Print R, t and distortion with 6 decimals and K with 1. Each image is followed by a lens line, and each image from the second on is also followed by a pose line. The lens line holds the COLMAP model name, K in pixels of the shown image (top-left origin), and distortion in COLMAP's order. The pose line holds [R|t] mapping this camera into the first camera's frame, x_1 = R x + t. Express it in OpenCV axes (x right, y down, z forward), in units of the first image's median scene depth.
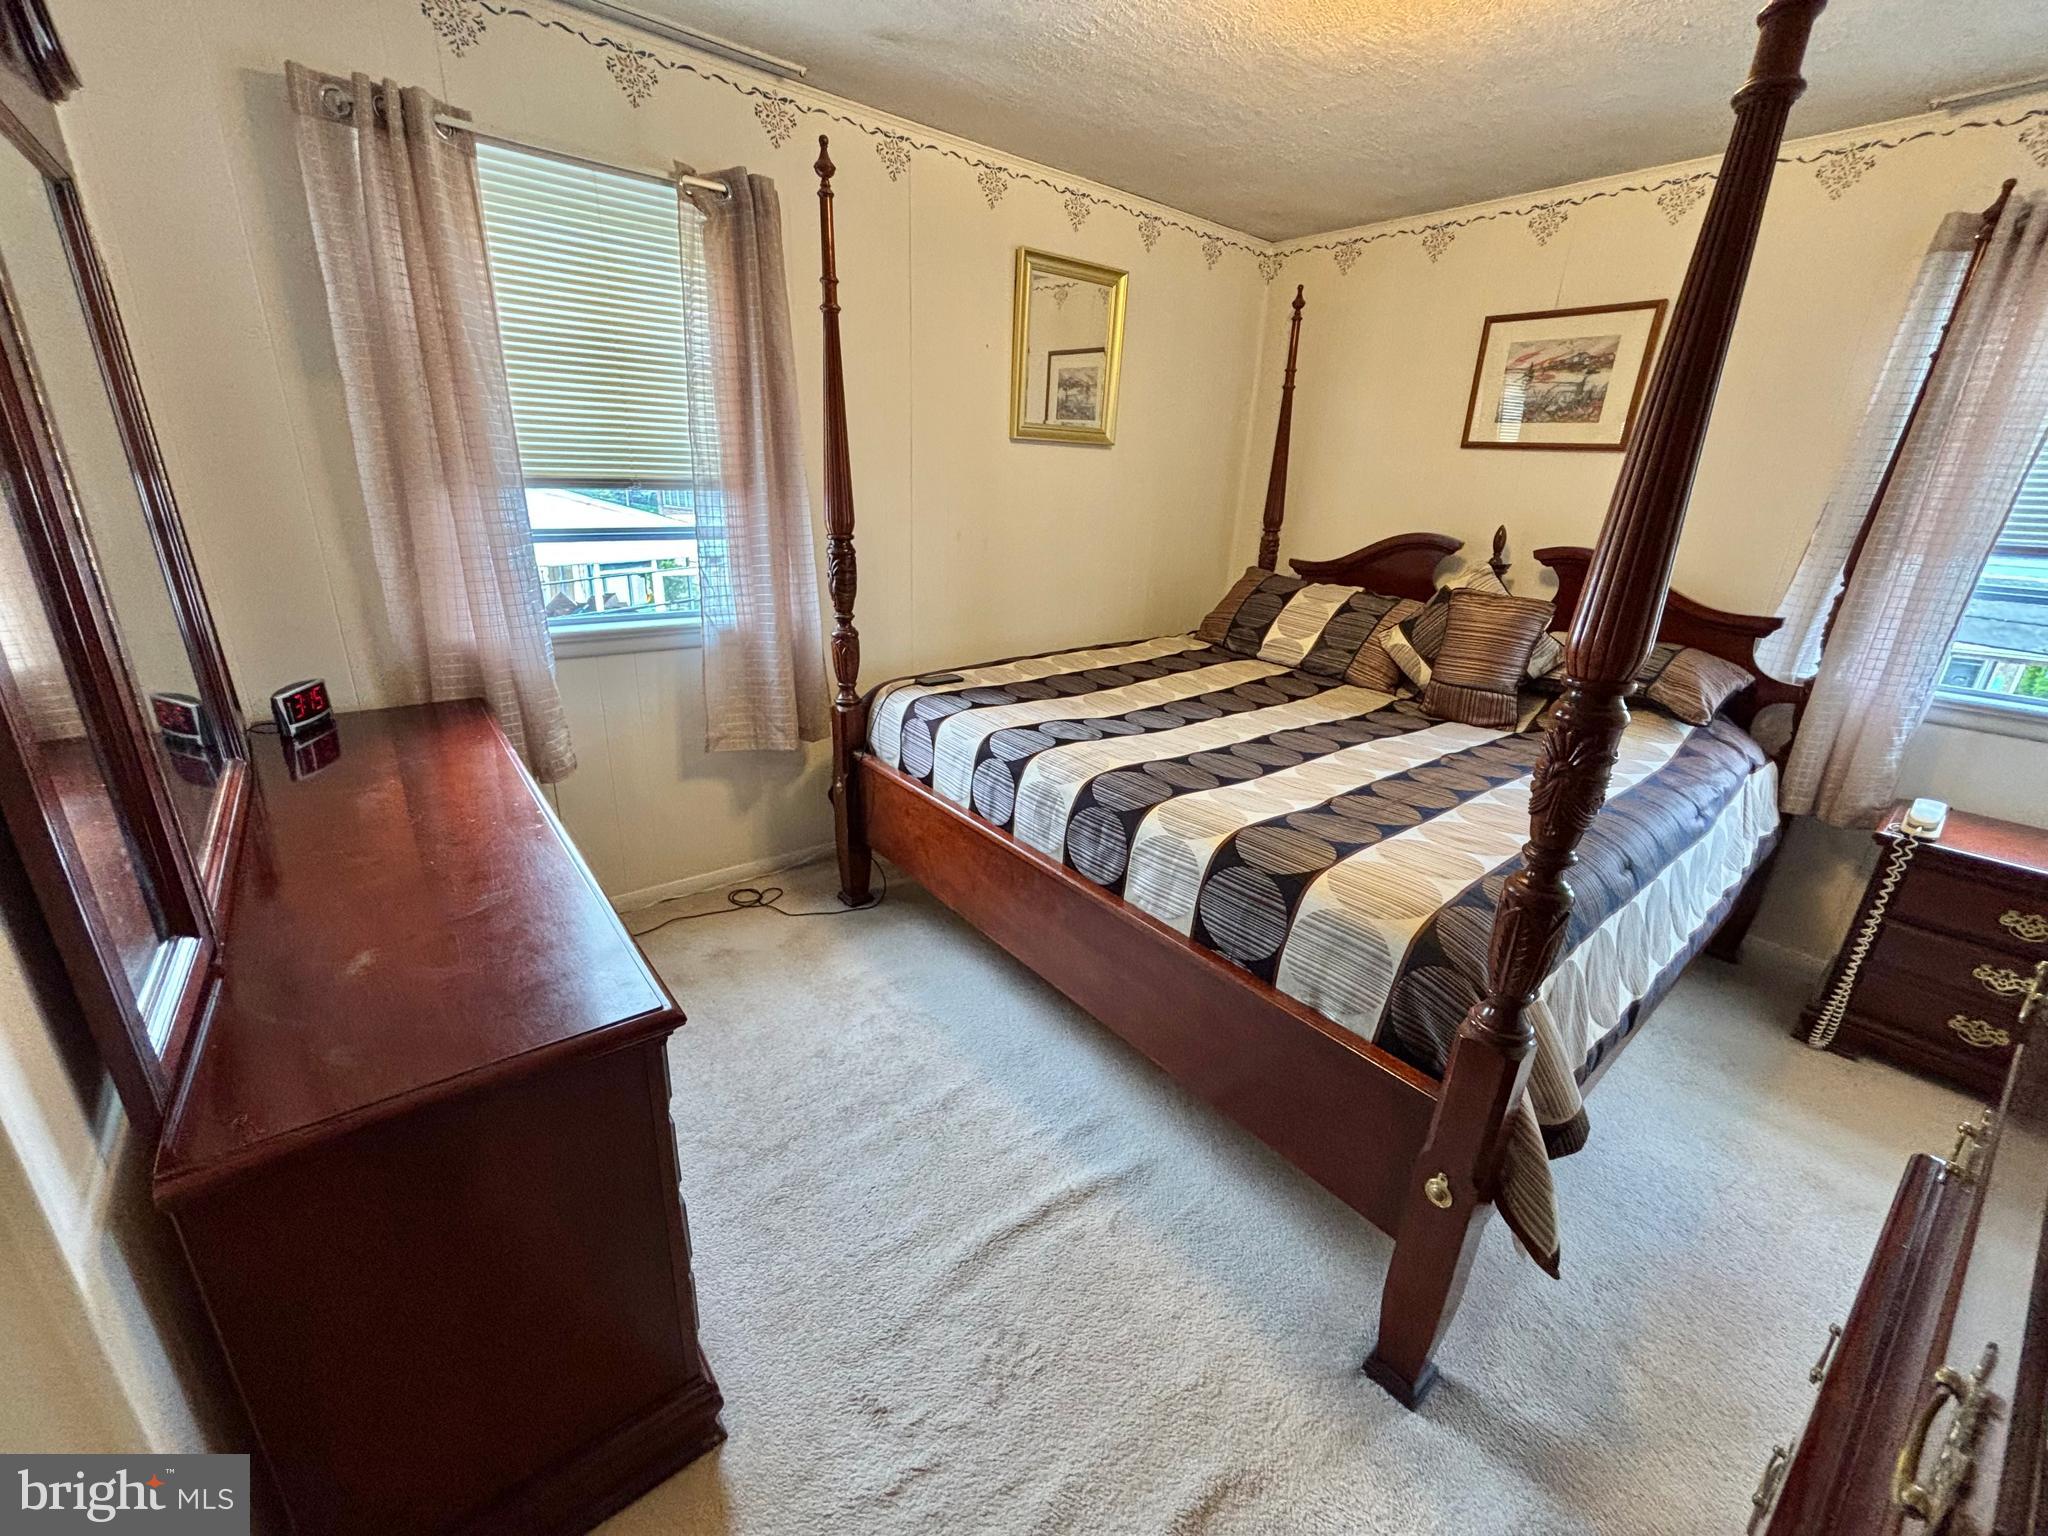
lens RADIAL K [[829.2, 0, 1024.7], [0, 829.2, 765.8], [0, 0, 1]] dist [0.000925, 0.000236]
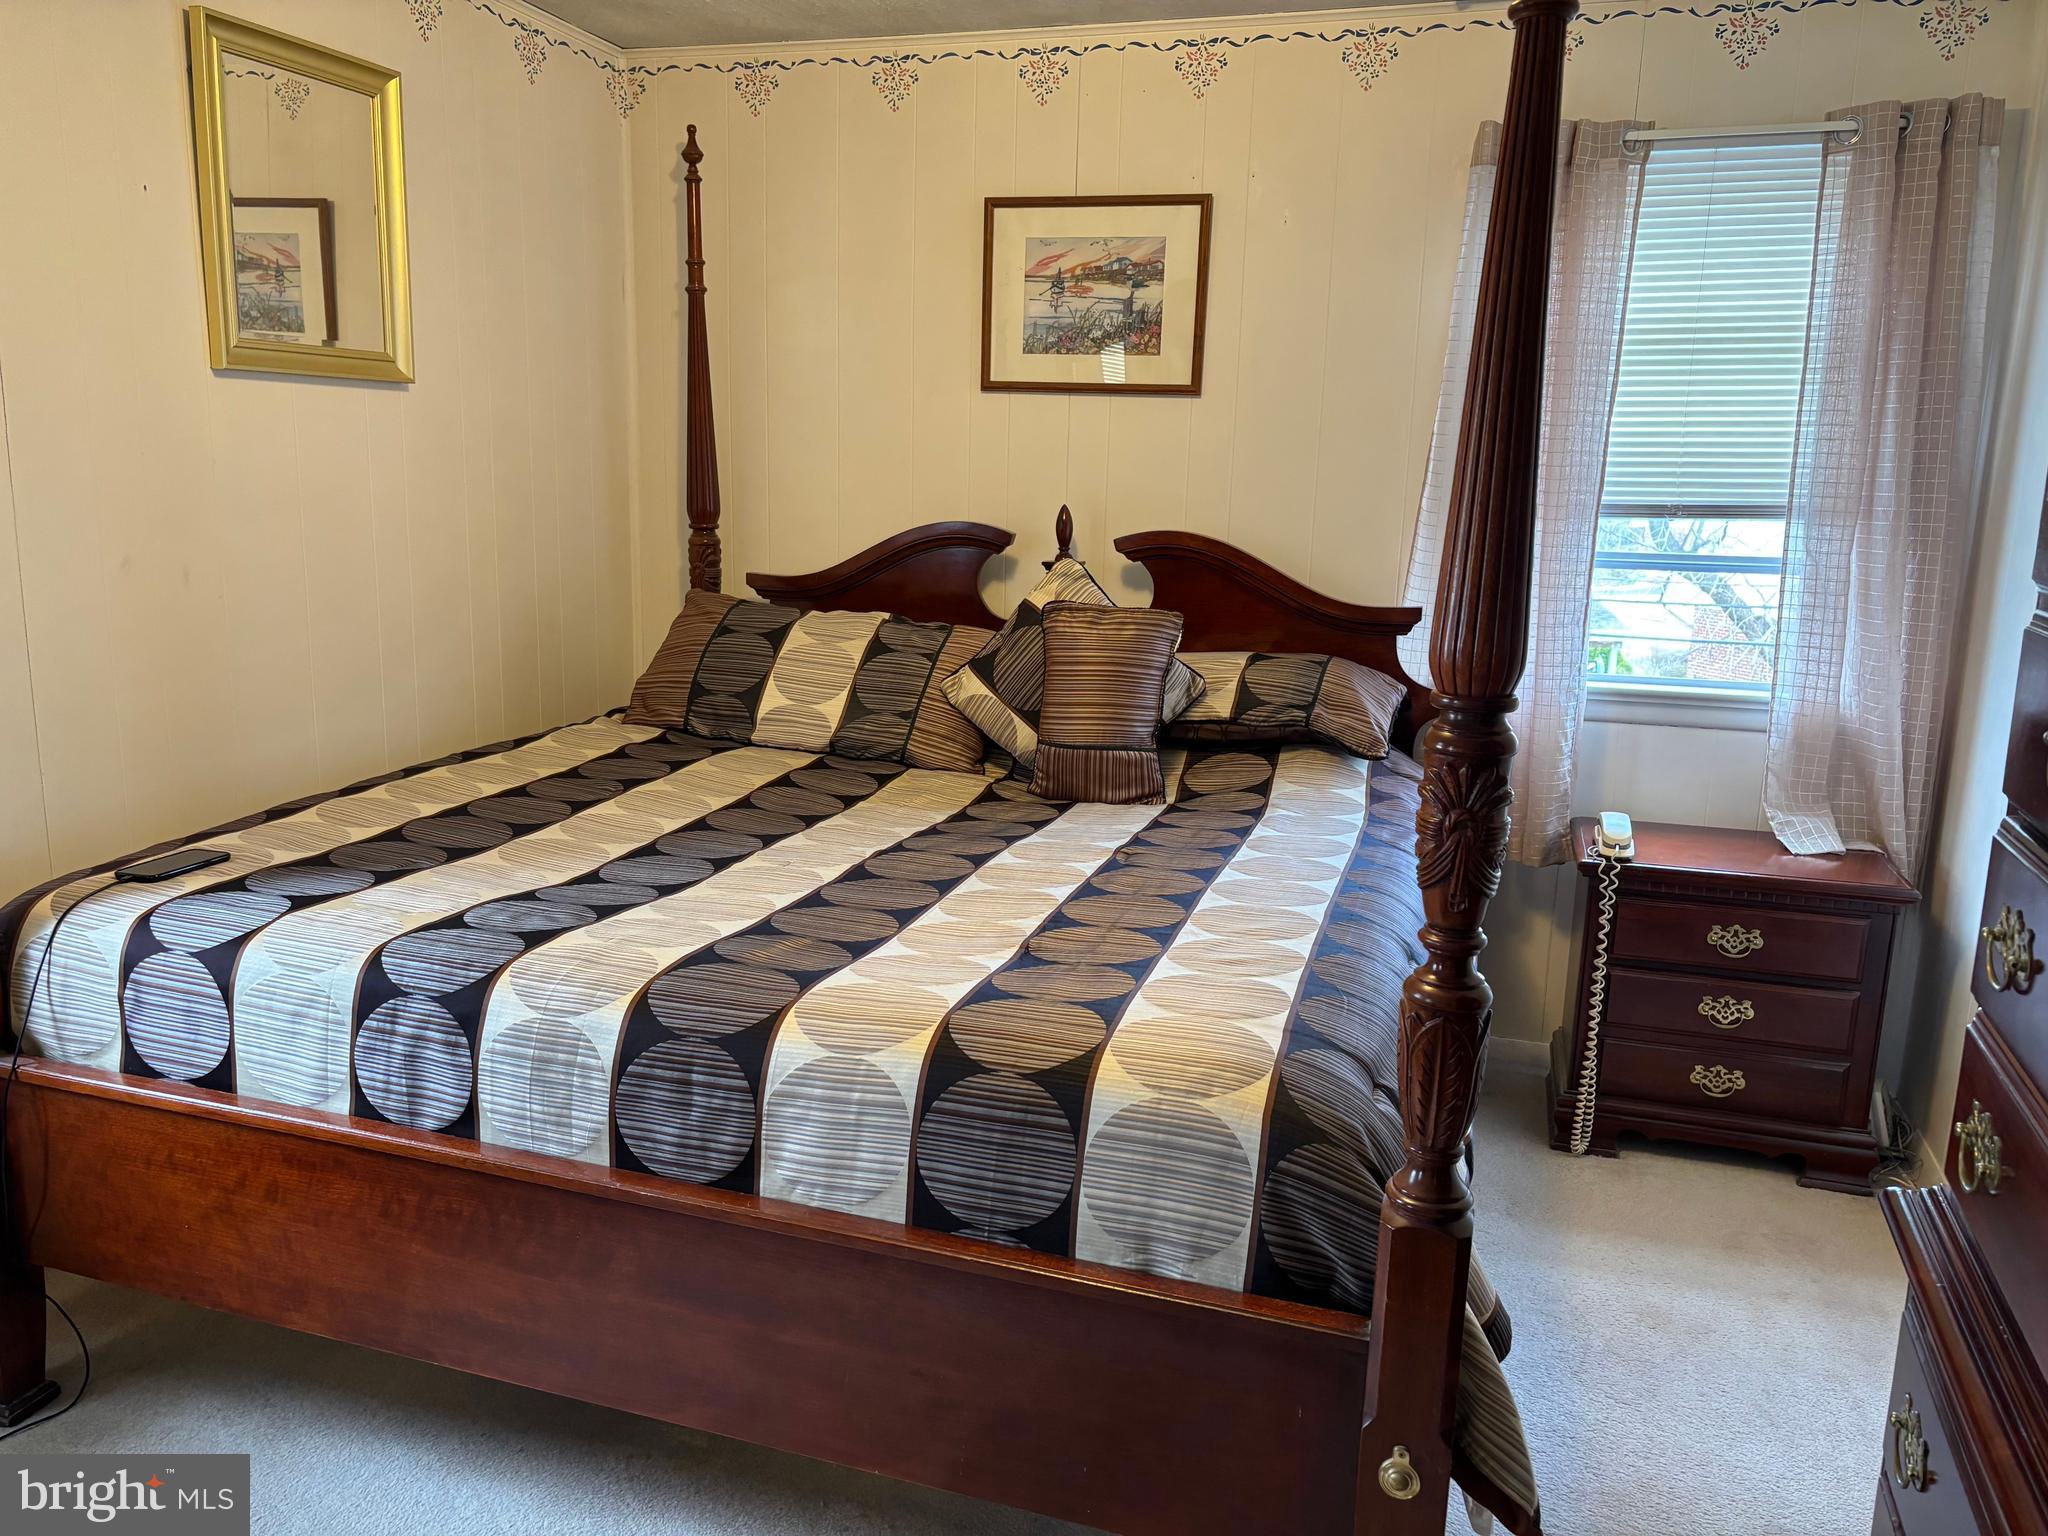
lens RADIAL K [[1550.6, 0, 1005.4], [0, 1550.6, 780.4], [0, 0, 1]] dist [0.028936, -0.021513]
pose [[0.840573, -0.131342, 0.525534, -0.193747], [0.190938, 0.979733, -0.060543, -0.009742], [-0.506931, 0.151235, 0.848616, 0.008822]]
